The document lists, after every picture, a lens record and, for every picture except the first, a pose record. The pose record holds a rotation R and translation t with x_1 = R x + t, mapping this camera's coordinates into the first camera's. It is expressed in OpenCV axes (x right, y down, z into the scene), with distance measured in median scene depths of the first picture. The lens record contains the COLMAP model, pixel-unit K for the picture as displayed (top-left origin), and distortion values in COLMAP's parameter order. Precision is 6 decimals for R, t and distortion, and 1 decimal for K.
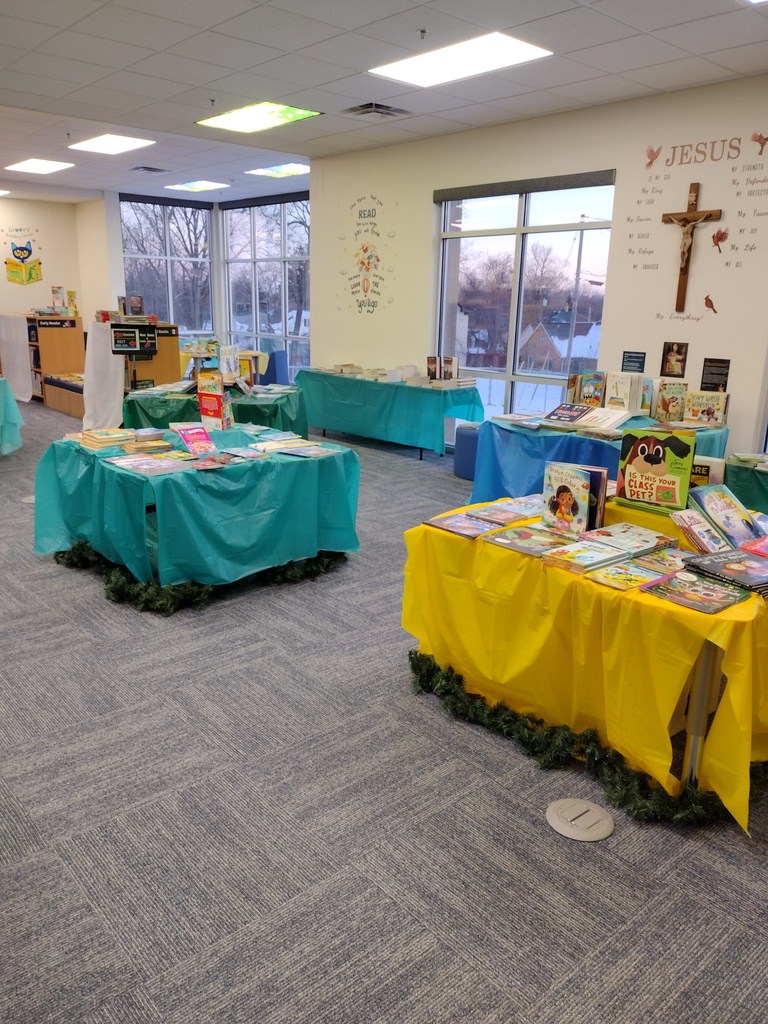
lens RADIAL K [[785.2, 0, 384.0], [0, 785.2, 512.0], [0, 0, 1]] dist [0.050738, -0.077169]
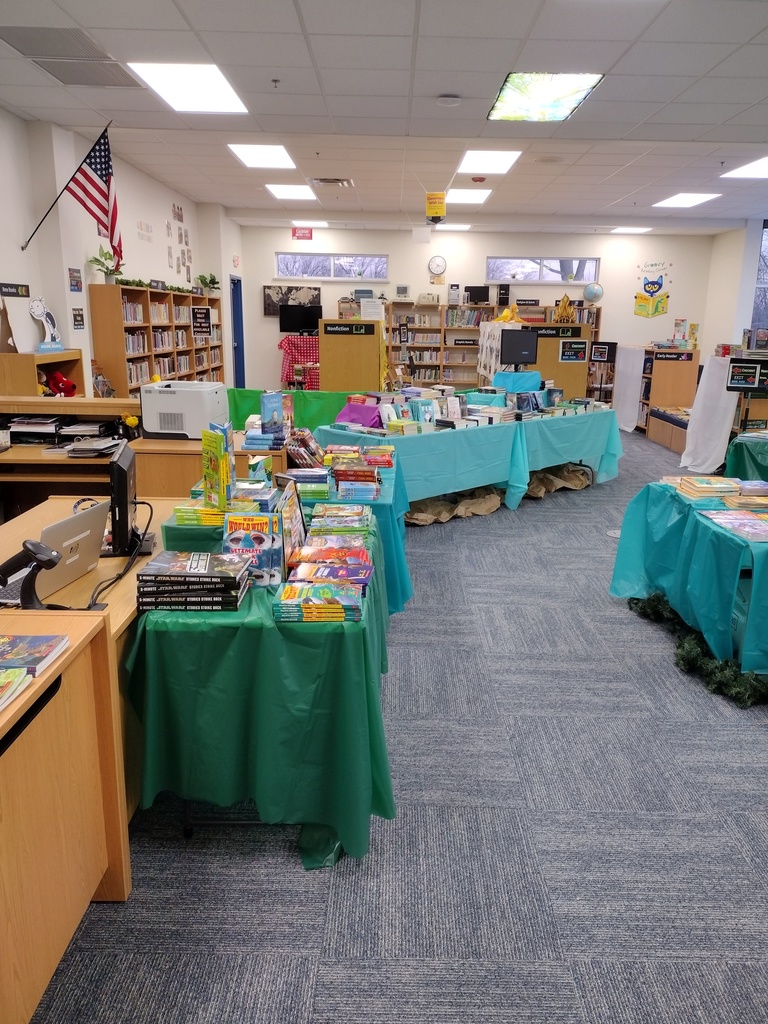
lens RADIAL K [[790.9, 0, 407.0], [0, 790.9, 511.2], [0, 0, 1]] dist [0.071139, -0.083759]
pose [[0.766258, 0.147824, -0.625297, -0.039170], [-0.173452, 0.984635, 0.020221, -0.024045], [0.618678, 0.092964, 0.780125, 0.079668]]
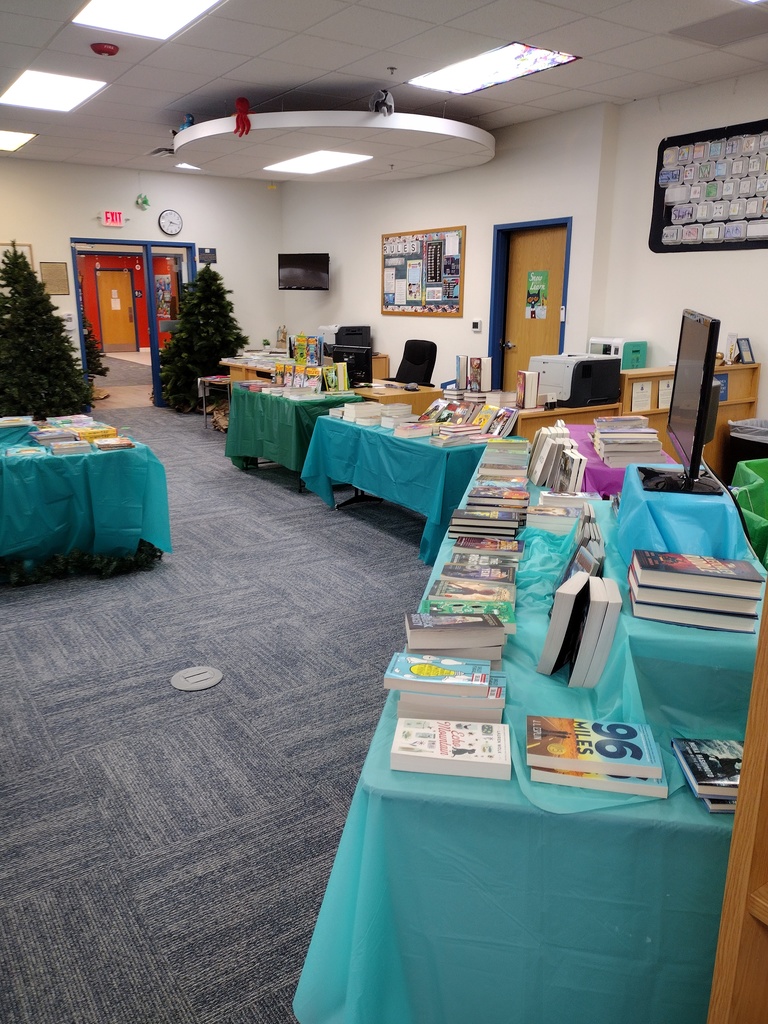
lens RADIAL K [[793.9, 0, 378.3], [0, 793.9, 509.6], [0, 0, 1]] dist [0.072541, -0.074475]
pose [[-0.991750, -0.056508, 0.115057, -0.755436], [0.009385, 0.863168, 0.504829, -0.473197], [-0.127840, 0.501744, -0.855517, 1.698316]]
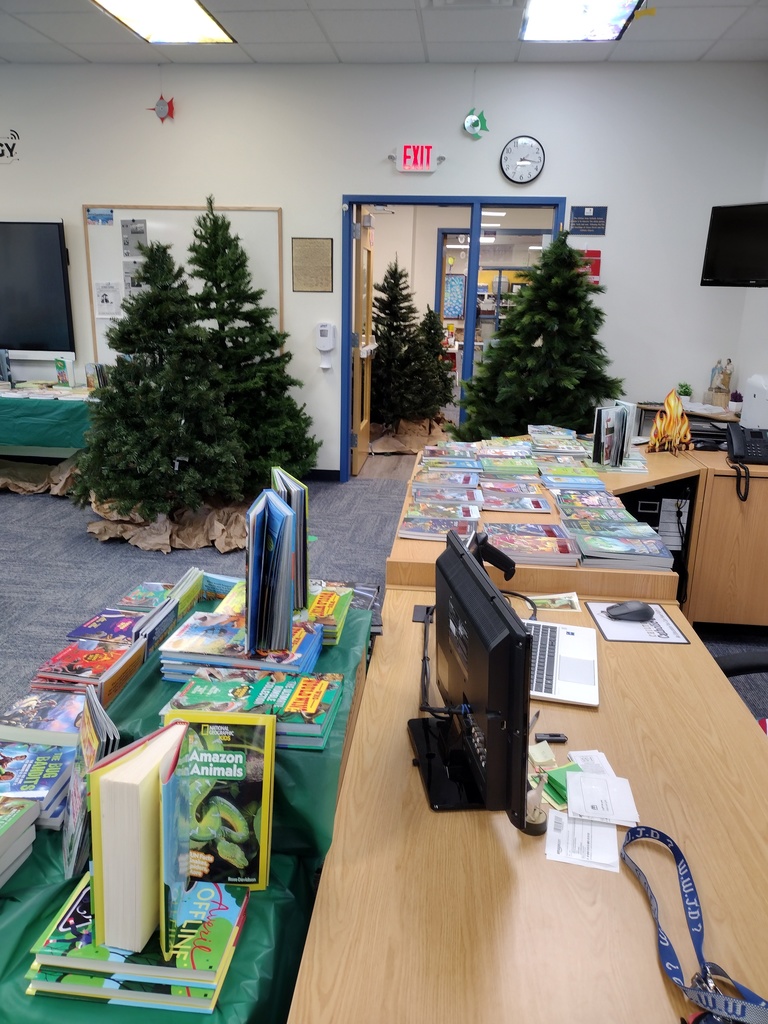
lens RADIAL K [[785.2, 0, 384.0], [0, 785.2, 512.0], [0, 0, 1]] dist [0.050738, -0.077169]
pose [[-0.683054, -0.235247, 0.691445, -0.681514], [0.153575, 0.879281, 0.450865, -0.154052], [-0.714039, 0.414154, -0.564469, 0.534776]]
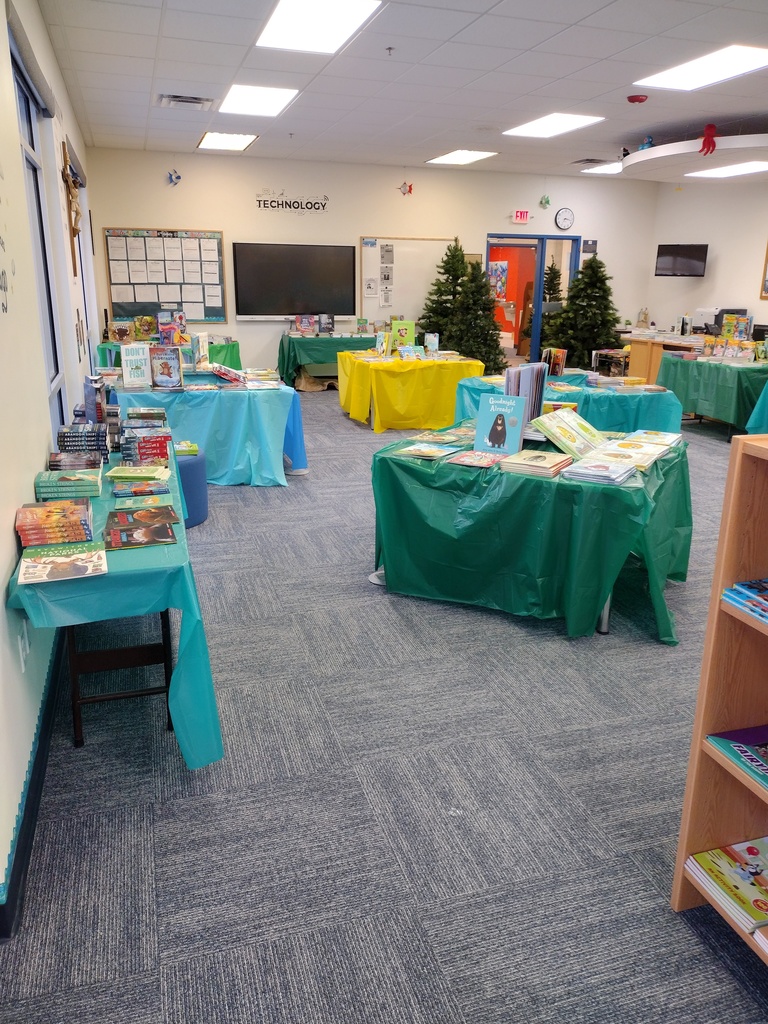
lens RADIAL K [[790.9, 0, 407.0], [0, 790.9, 511.2], [0, 0, 1]] dist [0.071139, -0.083759]
pose [[-0.924111, -0.142142, 0.354703, -0.476835], [0.065682, 0.855339, 0.513887, -0.594368], [-0.376436, 0.498187, -0.781093, 2.156723]]
